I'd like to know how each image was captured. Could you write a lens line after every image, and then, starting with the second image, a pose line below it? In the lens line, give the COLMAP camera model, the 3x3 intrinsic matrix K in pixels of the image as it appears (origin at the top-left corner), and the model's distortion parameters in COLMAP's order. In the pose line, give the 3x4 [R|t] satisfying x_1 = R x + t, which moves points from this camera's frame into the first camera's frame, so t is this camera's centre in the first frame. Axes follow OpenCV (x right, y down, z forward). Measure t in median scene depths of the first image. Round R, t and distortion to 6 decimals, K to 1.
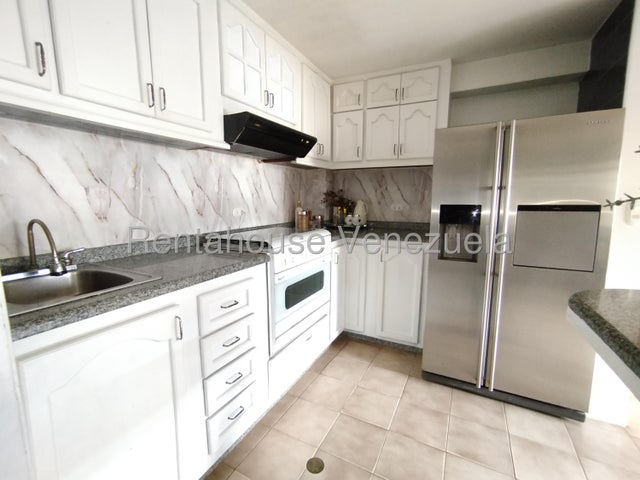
lens RADIAL K [[291.5, 0, 317.3], [0, 291.5, 241.5], [0, 0, 1]] dist [-0.023598, 0.012360]
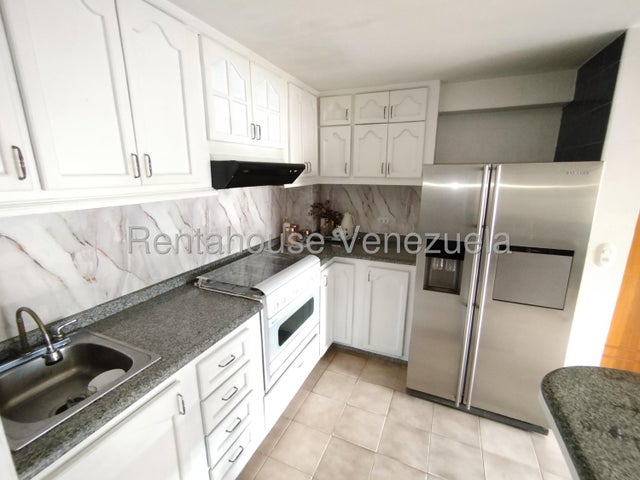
lens RADIAL K [[291.5, 0, 317.0], [0, 291.5, 241.7], [0, 0, 1]] dist [-0.023598, 0.012360]
pose [[0.998365, -0.015476, 0.055035, -0.021851], [0.010544, 0.995995, 0.088790, -0.207273], [-0.056188, -0.088064, 0.994529, -0.003859]]
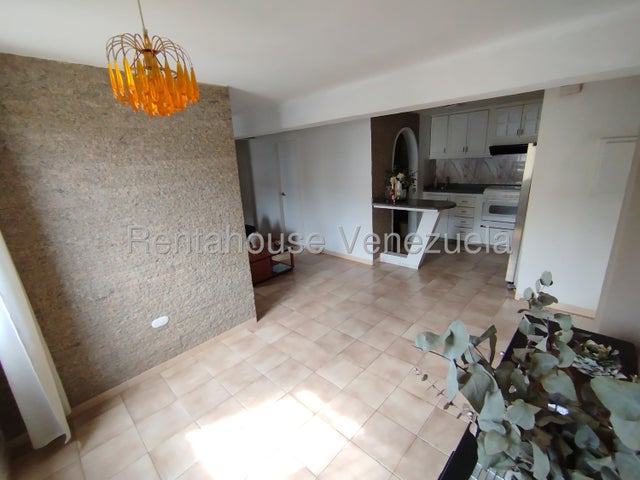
lens RADIAL K [[291.5, 0, 313.3], [0, 291.5, 241.6], [0, 0, 1]] dist [-0.023598, 0.012360]
pose [[-0.280242, 0.281066, -0.917860, 2.819020], [-0.083384, 0.945432, 0.314968, -0.233917], [0.956301, 0.164802, -0.241513, 0.055356]]
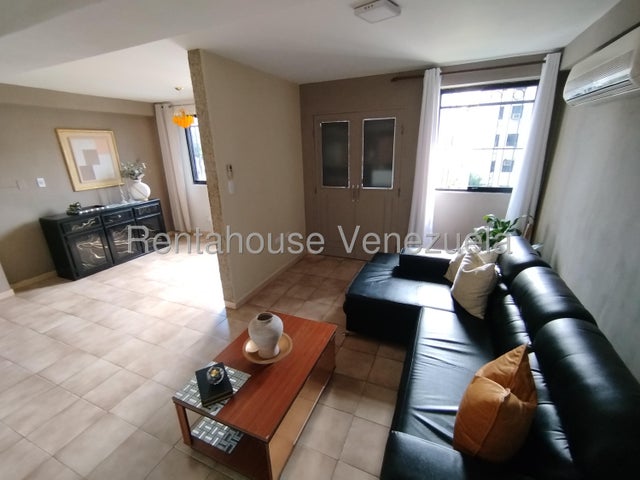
lens RADIAL K [[291.5, 0, 316.2], [0, 291.5, 241.4], [0, 0, 1]] dist [-0.023598, 0.012360]
pose [[-0.067944, -0.312972, 0.947329, -0.008096], [0.180156, 0.930066, 0.320190, 0.002878], [-0.981289, 0.192422, -0.006809, -1.162445]]
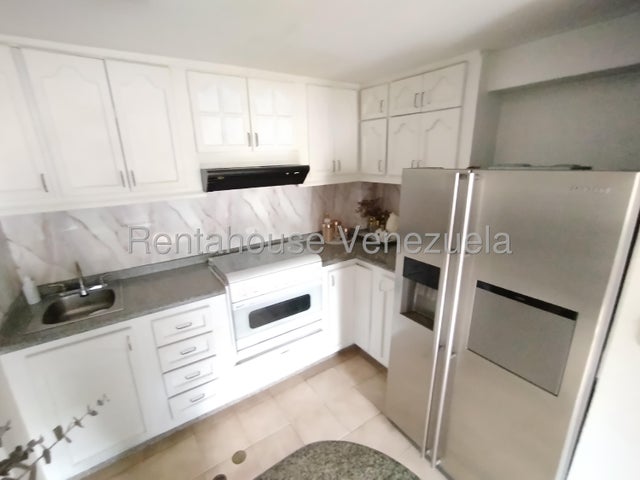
lens RADIAL K [[291.5, 0, 317.2], [0, 291.5, 242.1], [0, 0, 1]] dist [-0.023598, 0.012360]
pose [[0.879044, 0.110764, -0.463696, 0.583725], [-0.042976, 0.987086, 0.154316, -0.284930], [0.474800, -0.115723, 0.872452, 0.113895]]
